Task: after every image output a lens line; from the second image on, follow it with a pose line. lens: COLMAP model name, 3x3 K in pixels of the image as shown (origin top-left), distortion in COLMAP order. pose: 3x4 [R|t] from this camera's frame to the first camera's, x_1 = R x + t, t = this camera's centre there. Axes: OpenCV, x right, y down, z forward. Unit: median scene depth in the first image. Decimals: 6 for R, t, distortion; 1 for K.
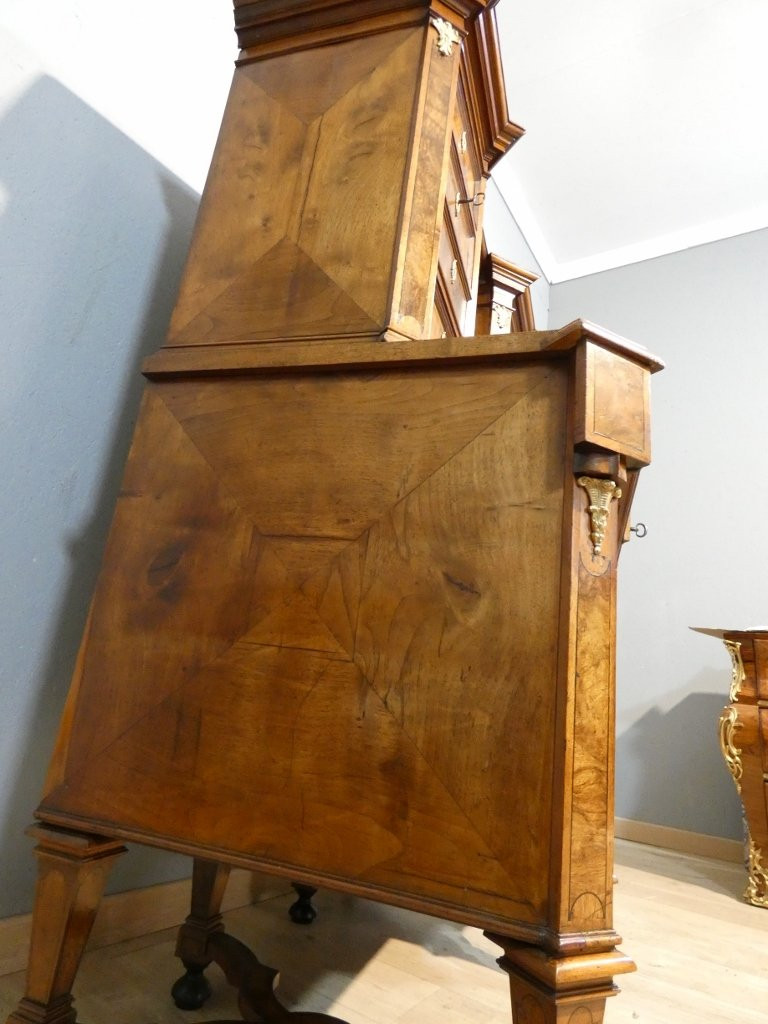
lens RADIAL K [[610.6, 0, 382.0], [0, 610.6, 506.6], [0, 0, 1]] dist [0.000866, -0.009283]
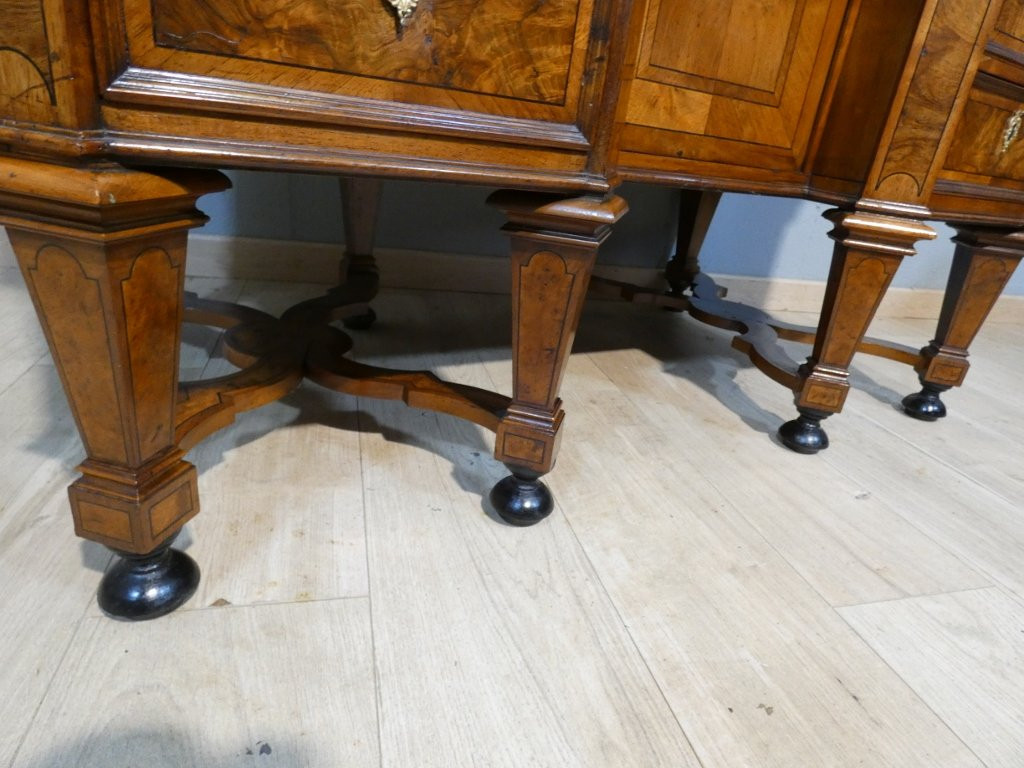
lens RADIAL K [[610.6, 0, 517.8], [0, 610.6, 385.1], [0, 0, 1]] dist [0.000866, -0.009283]
pose [[0.746623, 0.237734, -0.621319, 0.835230], [0.155192, 0.845952, 0.510176, 0.554075], [0.646892, -0.477333, 0.594713, 0.688239]]
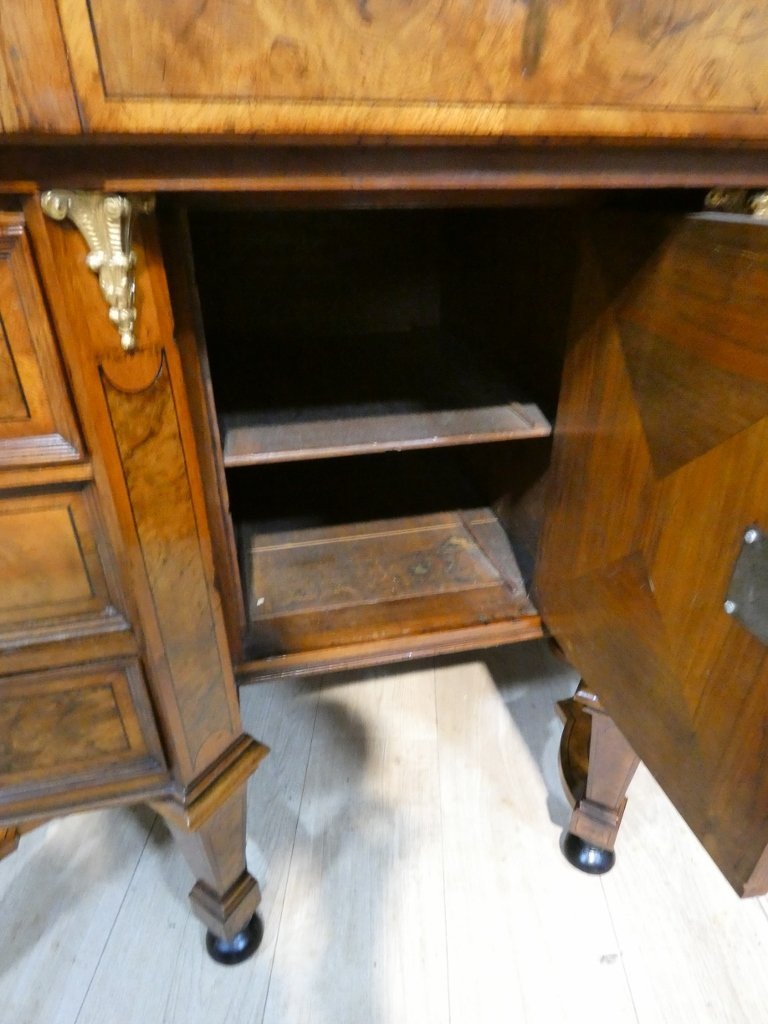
lens RADIAL K [[610.6, 0, 383.9], [0, 610.6, 518.4], [0, 0, 1]] dist [0.000866, -0.009283]
pose [[0.506283, 0.317786, -0.801680, 1.055672], [0.303876, 0.804258, 0.510714, 0.148248], [0.807055, -0.502176, 0.310615, 1.366187]]
